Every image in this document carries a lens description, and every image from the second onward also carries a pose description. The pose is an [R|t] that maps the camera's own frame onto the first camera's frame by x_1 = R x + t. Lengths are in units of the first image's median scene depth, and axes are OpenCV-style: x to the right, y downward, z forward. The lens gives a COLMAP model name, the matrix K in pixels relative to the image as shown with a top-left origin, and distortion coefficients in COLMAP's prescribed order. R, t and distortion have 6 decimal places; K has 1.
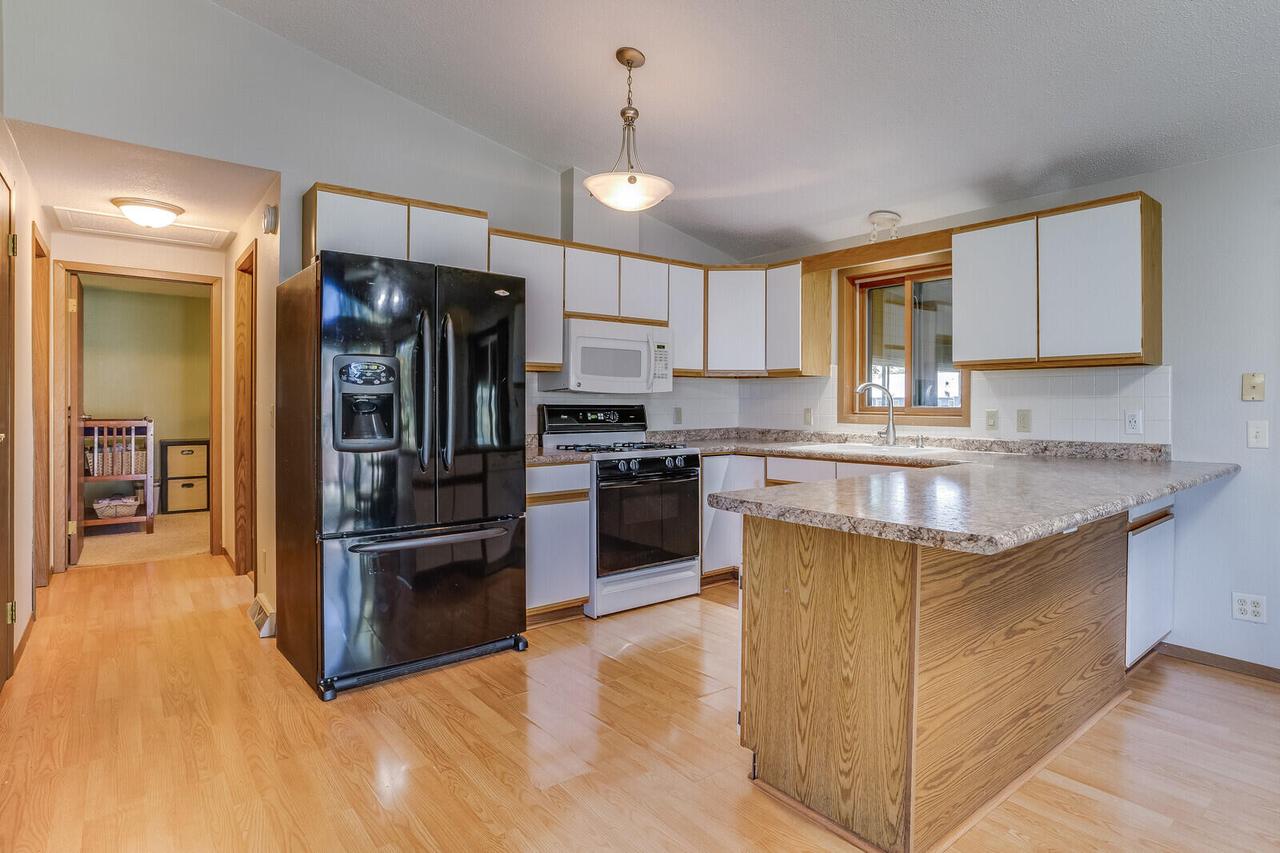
lens RADIAL K [[651.9, 0, 643.1], [0, 651.9, 404.0], [0, 0, 1]] dist [-0.042581, 0.001098]
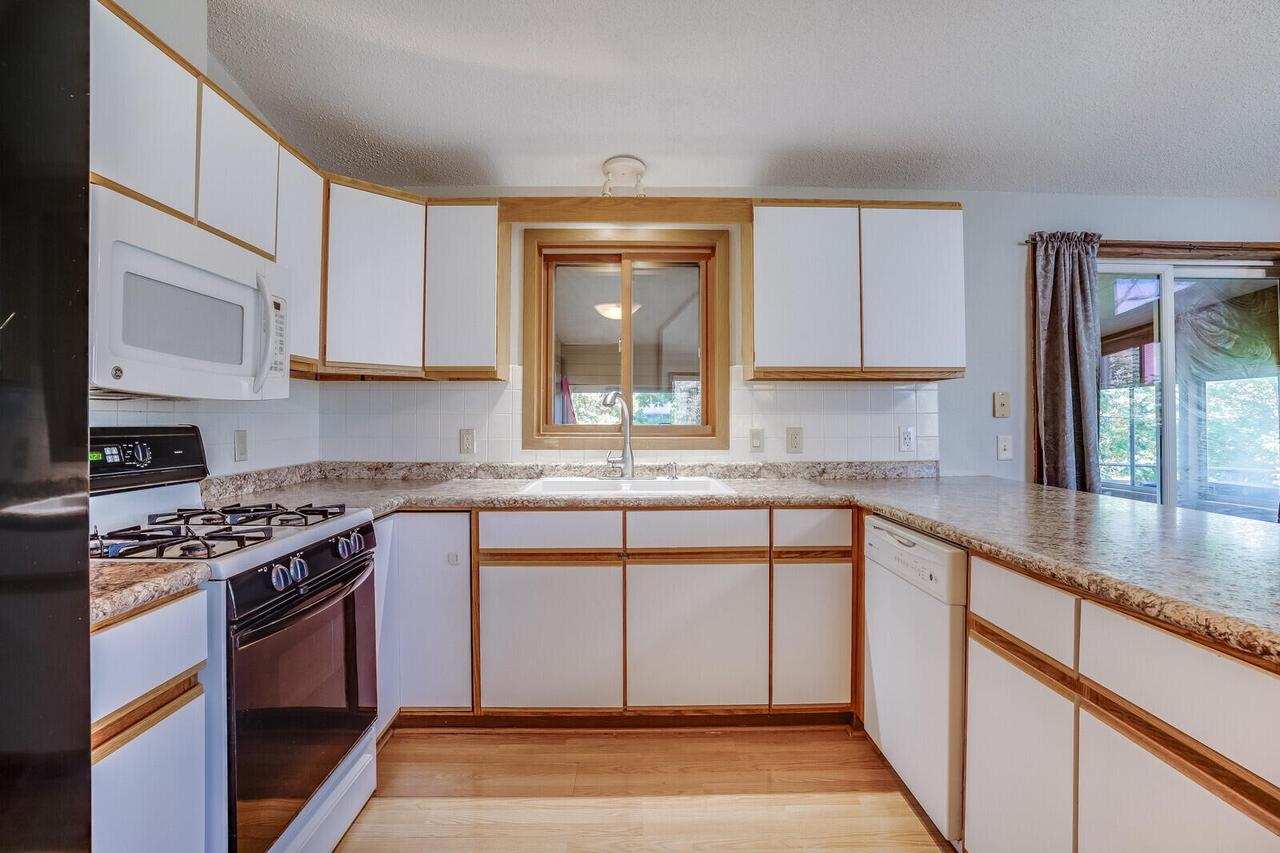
lens RADIAL K [[651.9, 0, 643.1], [0, 651.9, 404.0], [0, 0, 1]] dist [-0.042581, 0.001098]
pose [[0.607117, 0.016667, 0.794438, -0.190275], [0.003408, 0.999716, -0.023578, -0.002412], [-0.794605, 0.017022, 0.606888, 0.518390]]
